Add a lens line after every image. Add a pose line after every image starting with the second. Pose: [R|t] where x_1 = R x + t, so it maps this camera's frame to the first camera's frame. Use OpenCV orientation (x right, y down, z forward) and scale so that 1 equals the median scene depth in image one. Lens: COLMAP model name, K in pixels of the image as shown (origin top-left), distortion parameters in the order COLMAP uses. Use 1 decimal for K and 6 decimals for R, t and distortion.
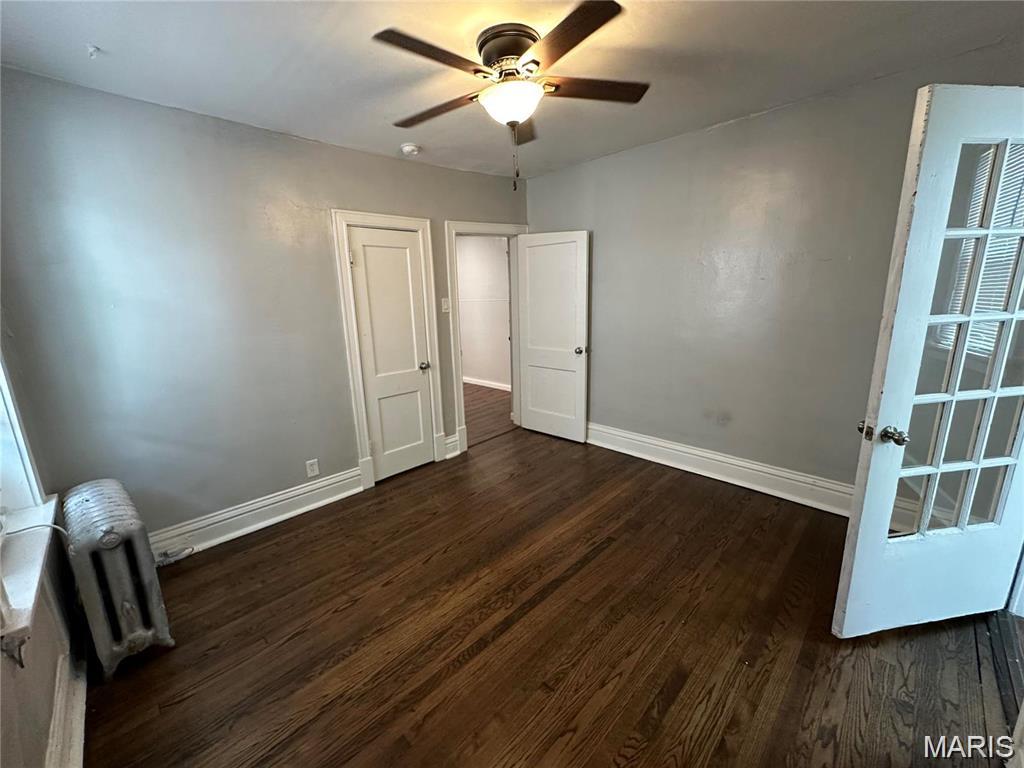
lens RADIAL K [[411.5, 0, 507.9], [0, 411.5, 384.6], [0, 0, 1]] dist [-0.002306, 0.000344]
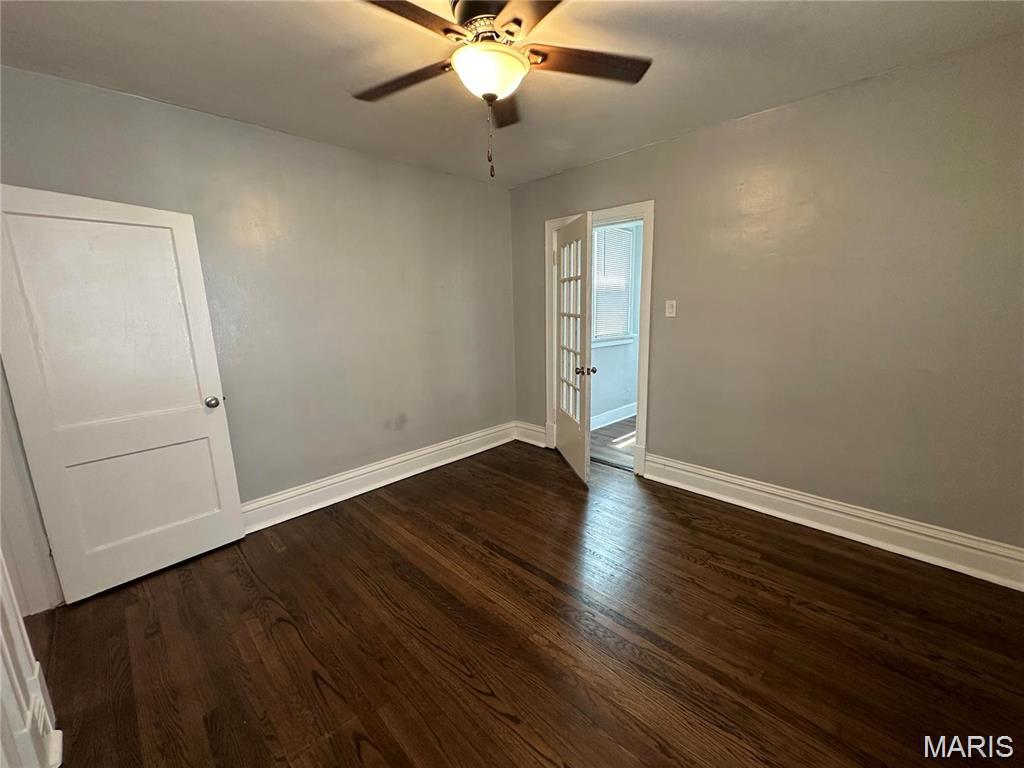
lens RADIAL K [[411.5, 0, 512.2], [0, 411.5, 380.9], [0, 0, 1]] dist [-0.002306, 0.000344]
pose [[-0.009448, -0.155051, 0.987861, -0.741931], [0.251883, 0.955681, 0.152409, -0.155944], [-0.967712, 0.250265, 0.030025, 0.863125]]
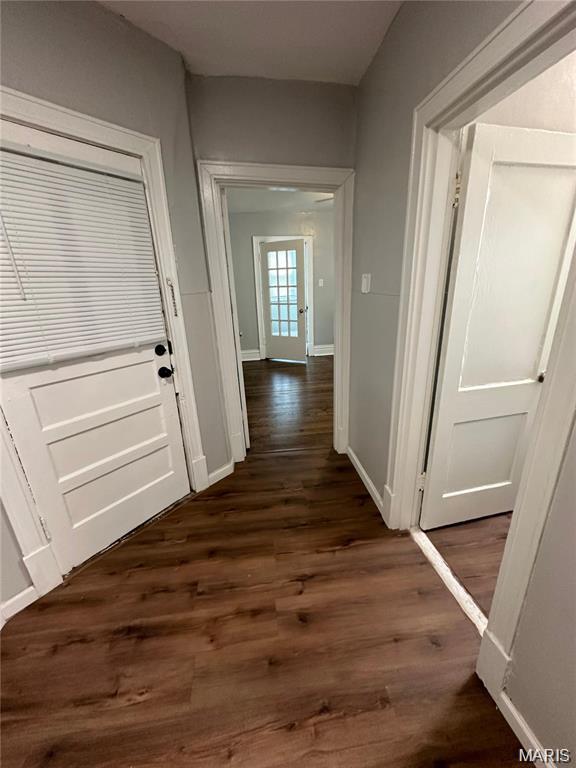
lens RADIAL K [[308.6, 0, 289.0], [0, 308.6, 382.3], [0, 0, 1]] dist [-0.002306, 0.000344]
pose [[-0.818480, -0.124405, 0.560905, -0.671233], [0.185370, 0.866884, 0.462763, -0.542713], [-0.543810, 0.482737, -0.686466, 2.550339]]
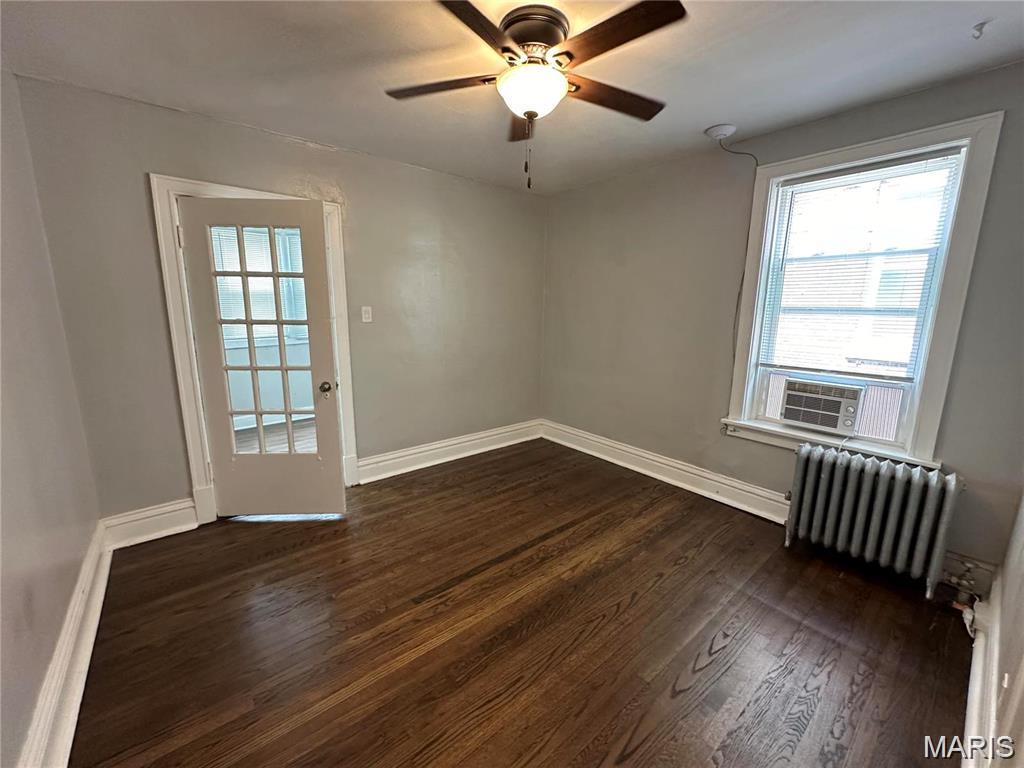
lens RADIAL K [[411.5, 0, 509.5], [0, 411.5, 380.7], [0, 0, 1]] dist [-0.002306, 0.000344]
pose [[-0.996058, 0.006918, 0.088430, -0.009822], [0.041257, 0.918684, 0.392834, -0.368608], [-0.078522, 0.394933, -0.915348, 1.675871]]
